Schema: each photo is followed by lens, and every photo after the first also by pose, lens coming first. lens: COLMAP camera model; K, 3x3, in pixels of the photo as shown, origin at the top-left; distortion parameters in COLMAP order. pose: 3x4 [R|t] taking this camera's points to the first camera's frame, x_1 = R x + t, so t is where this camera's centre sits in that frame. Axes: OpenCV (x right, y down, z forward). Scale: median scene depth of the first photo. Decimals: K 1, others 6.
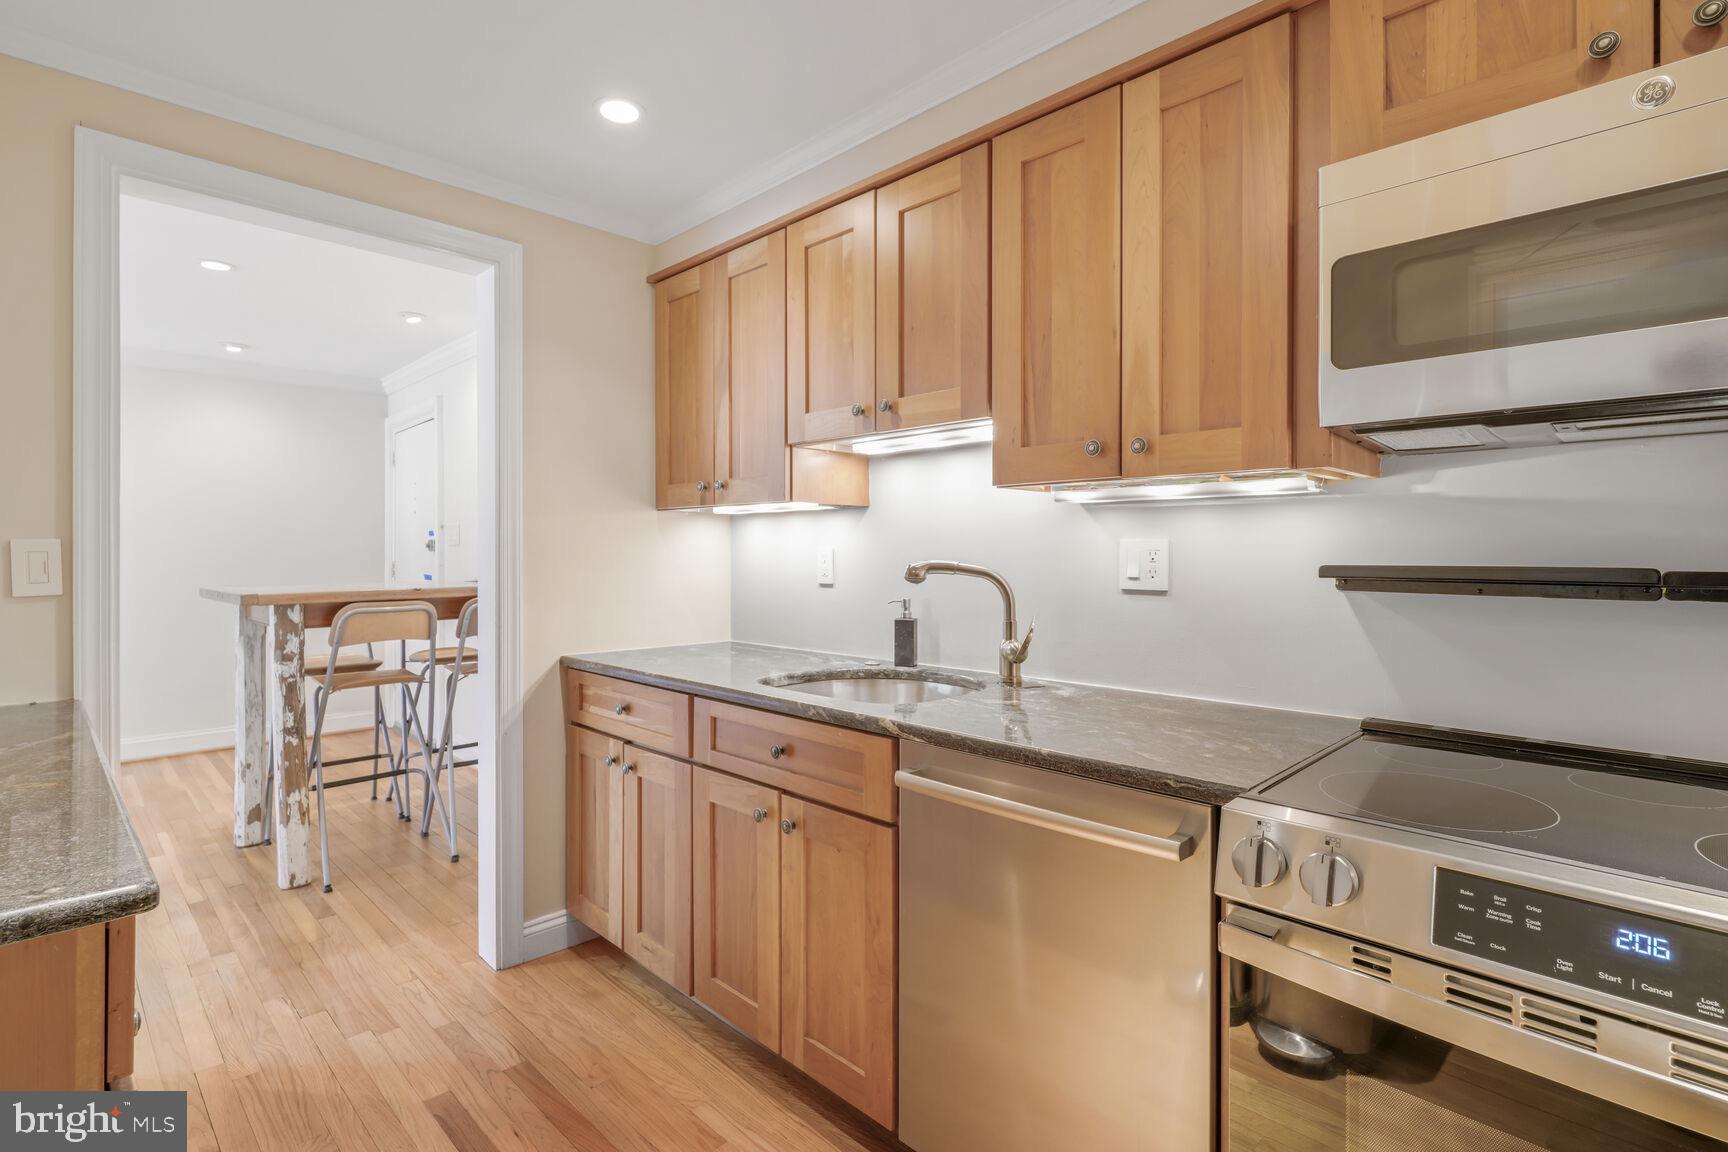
lens RADIAL K [[841.5, 0, 906.3], [0, 841.5, 560.6], [0, 0, 1]] dist [0.000348, 0.000844]
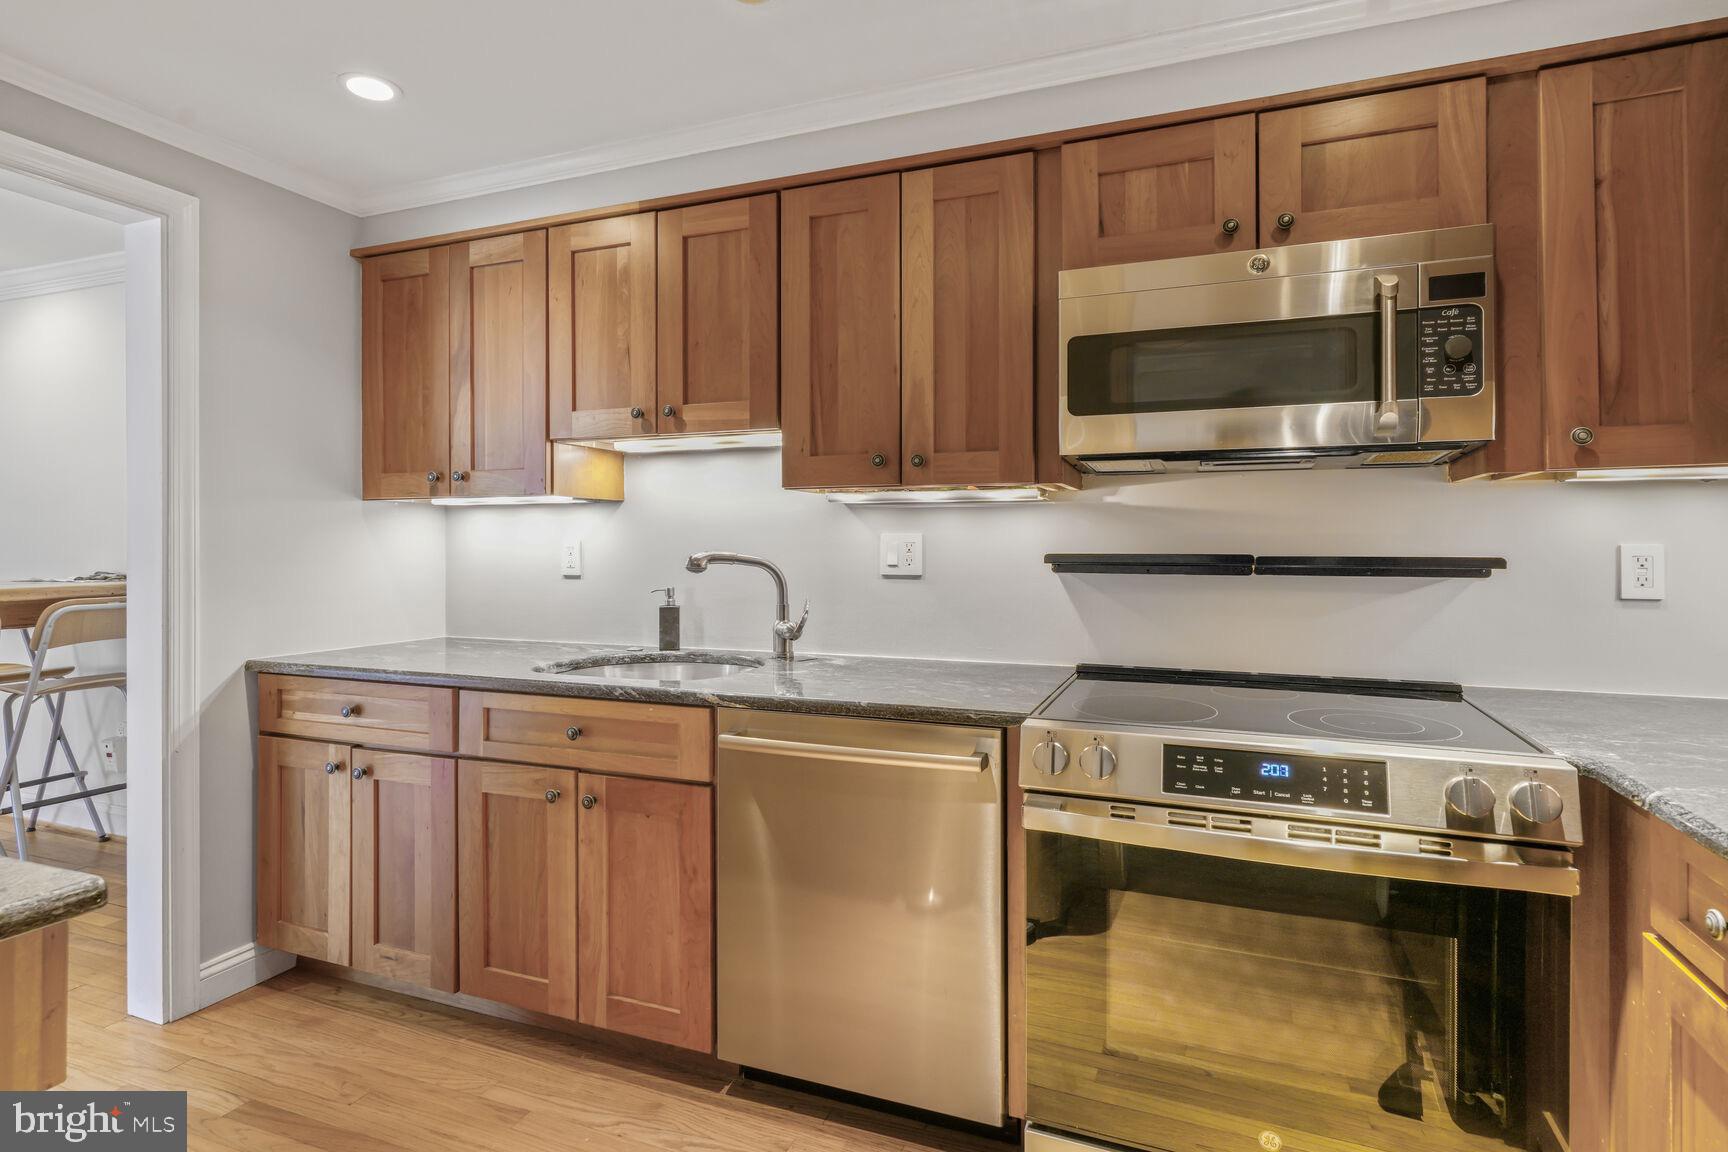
lens RADIAL K [[828.1, 0, 864.9], [0, 828.1, 546.8], [0, 0, 1]] dist [0.000471, 0.000639]
pose [[0.936621, -0.002345, 0.350337, -0.168639], [0.004576, 0.999974, -0.005540, 0.000025], [-0.350315, 0.006792, 0.936607, -0.100561]]
